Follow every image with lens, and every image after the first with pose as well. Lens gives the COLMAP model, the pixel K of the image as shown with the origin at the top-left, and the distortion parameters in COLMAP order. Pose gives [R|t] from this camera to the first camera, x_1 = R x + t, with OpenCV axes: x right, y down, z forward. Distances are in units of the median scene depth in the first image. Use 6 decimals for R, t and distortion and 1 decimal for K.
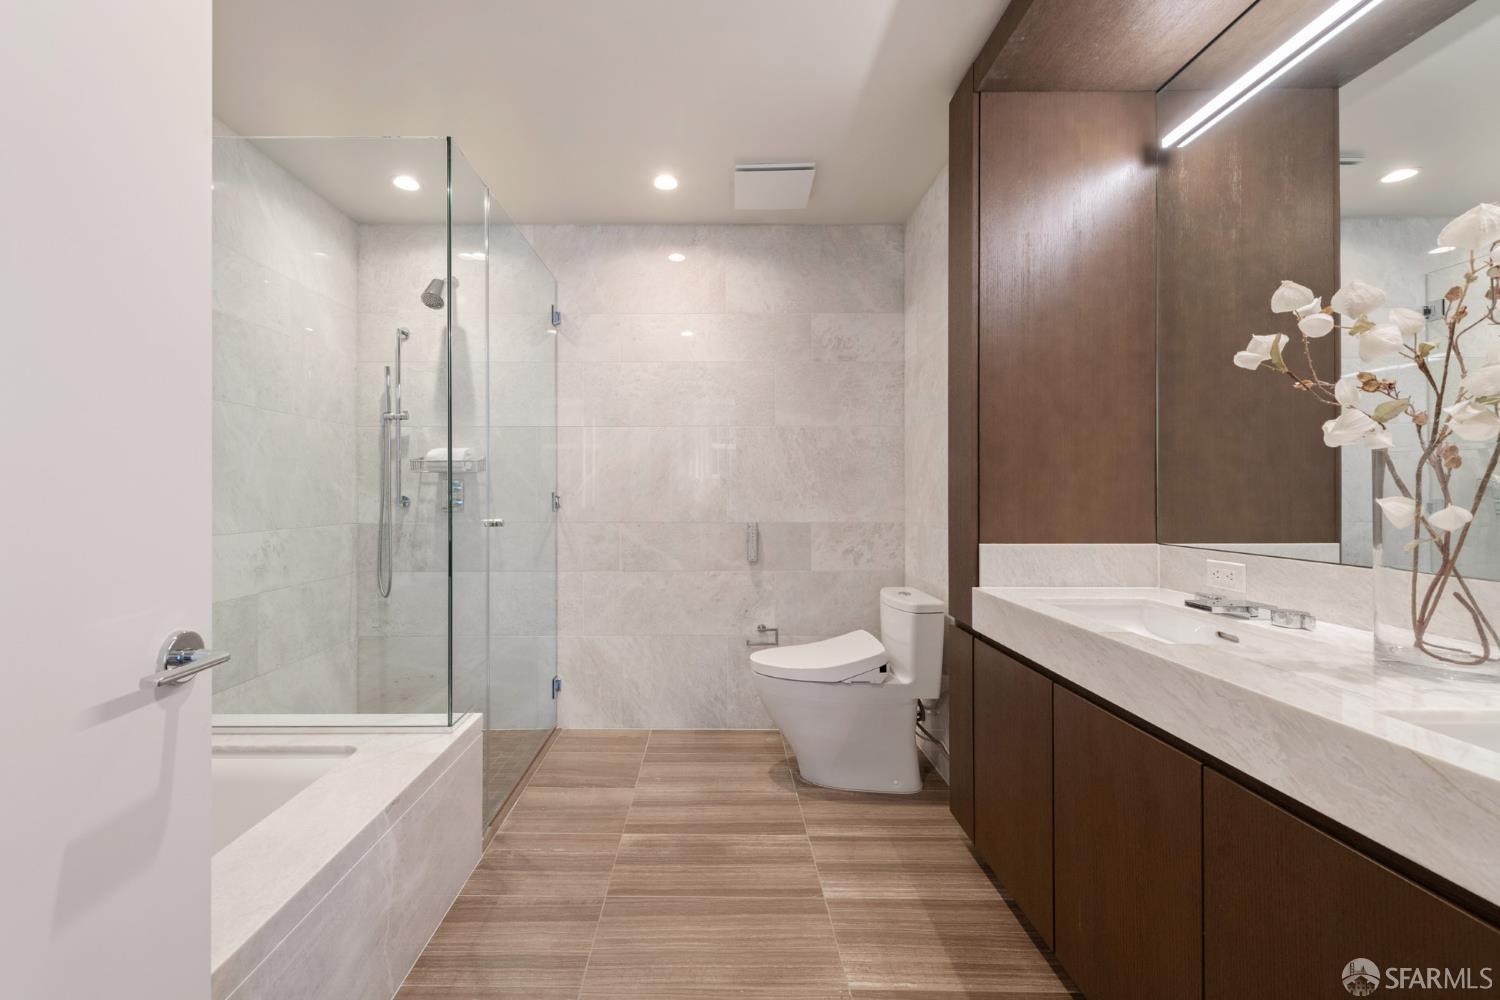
lens RADIAL K [[602.4, 0, 705.7], [0, 602.4, 497.1], [0, 0, 1]] dist [0.009466, -0.005497]
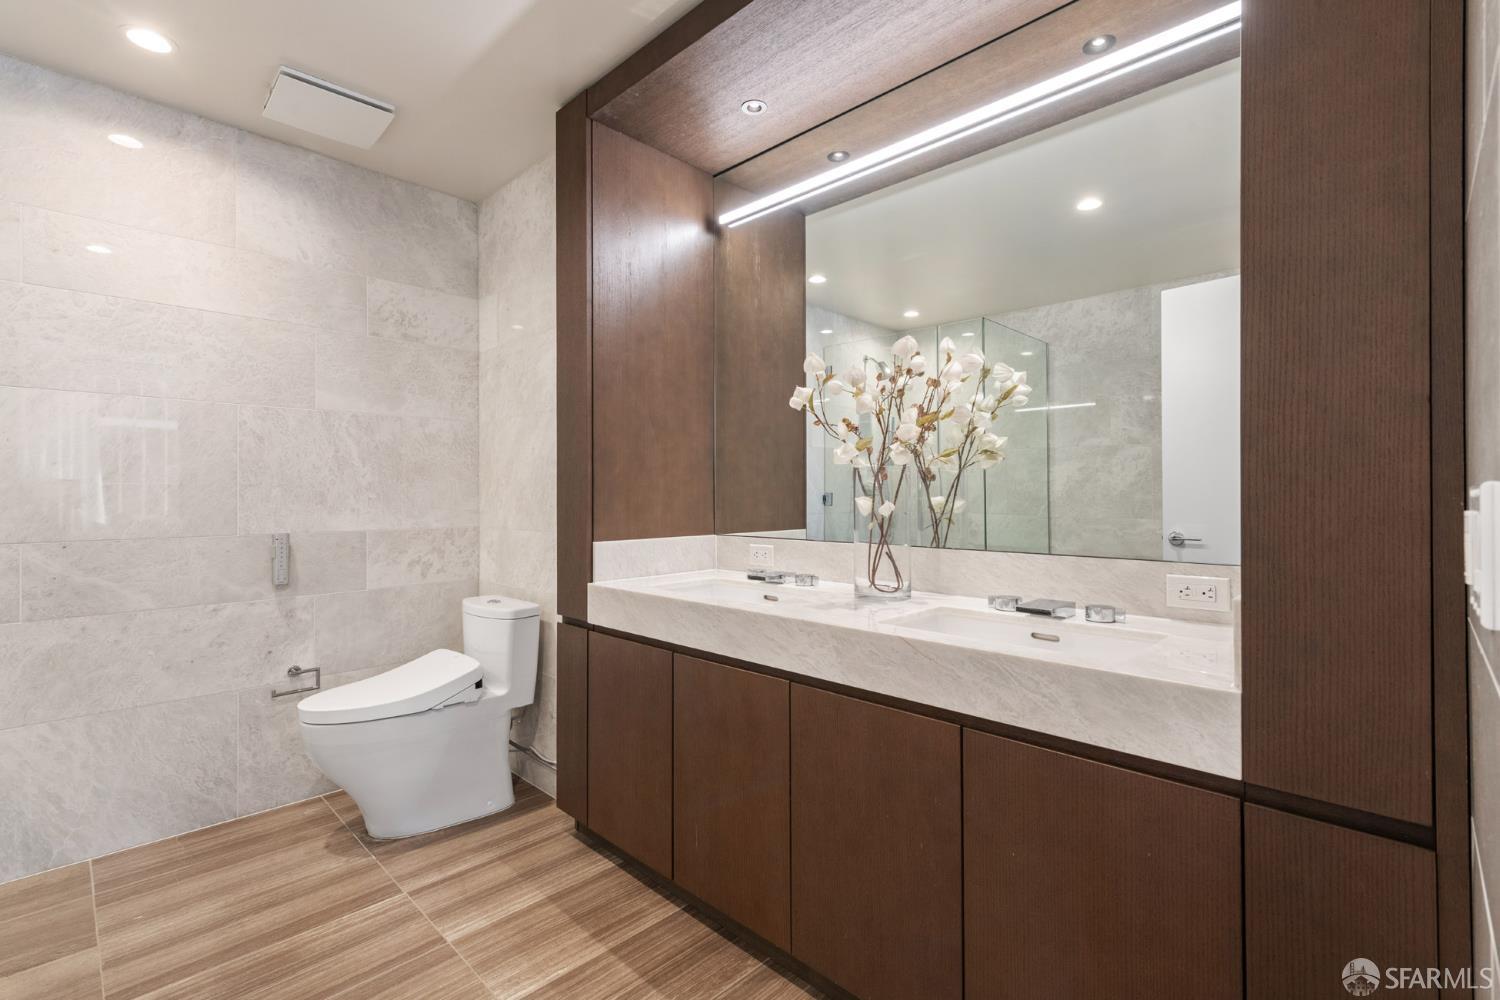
lens RADIAL K [[679.7, 0, 750.0], [0, 679.7, 500.0], [0, 0, 1]] dist [-0.000261, -0.000505]
pose [[0.688538, -0.005319, 0.725181, -0.162473], [0.005182, 0.999984, 0.002415, 0.001023], [-0.725182, 0.002095, 0.688554, -0.020026]]
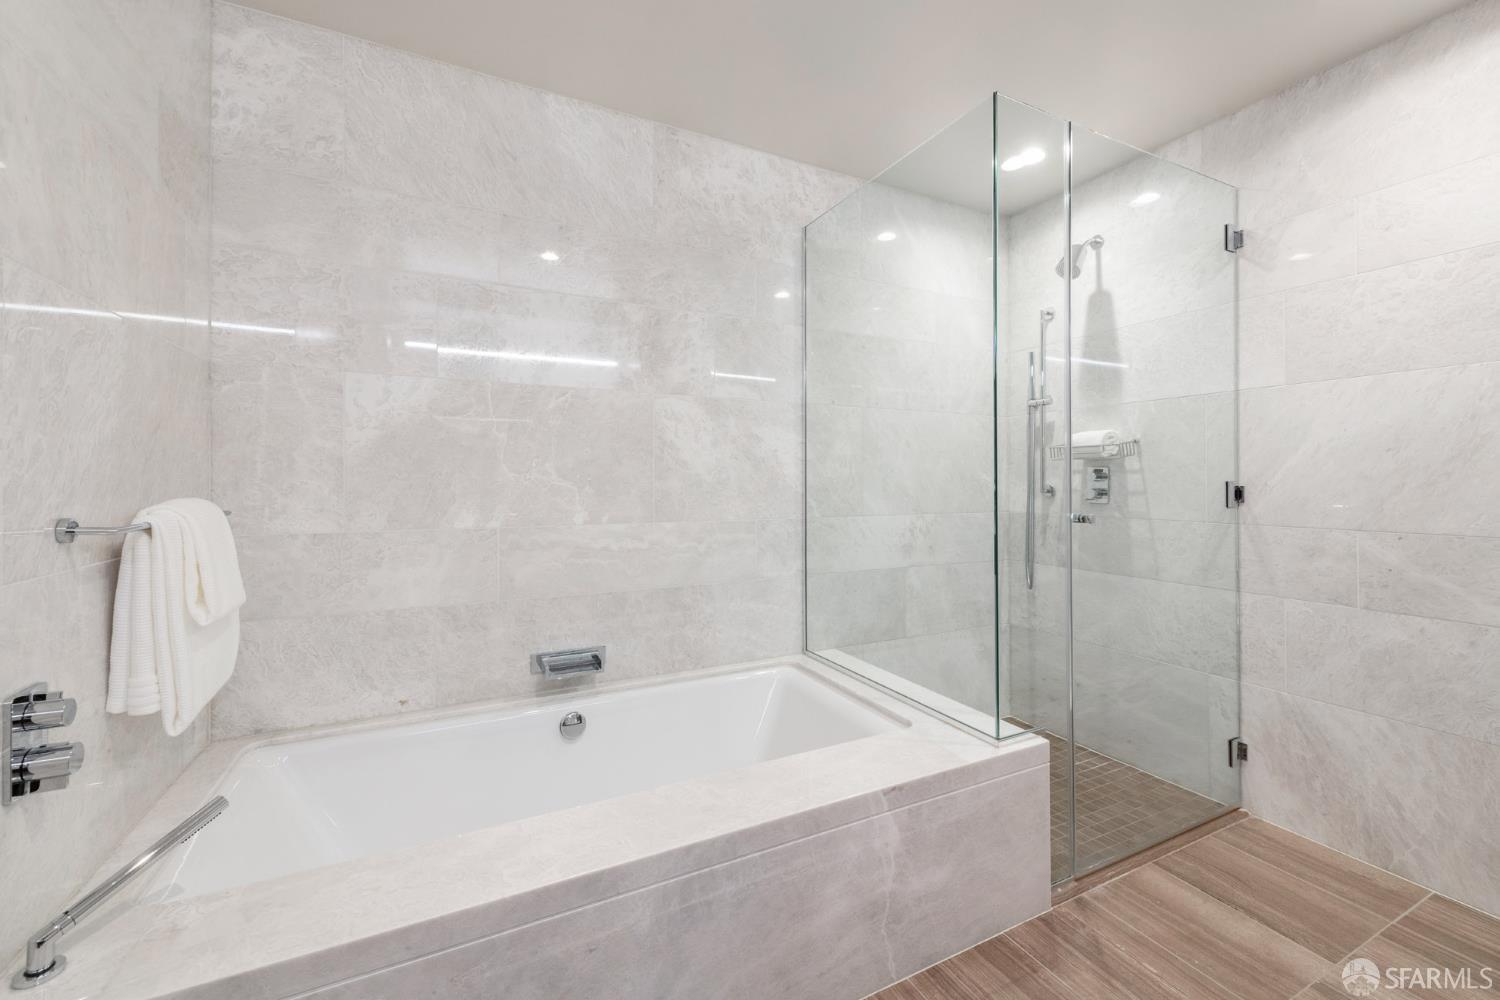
lens RADIAL K [[598.6, 0, 748.5], [0, 598.6, 481.1], [0, 0, 1]] dist [0.000223, -0.000495]
pose [[0.454310, 0.000341, -0.890844, 0.153388], [-0.008579, 0.999955, -0.003993, -0.000641], [0.890802, 0.009457, 0.454293, 0.191474]]
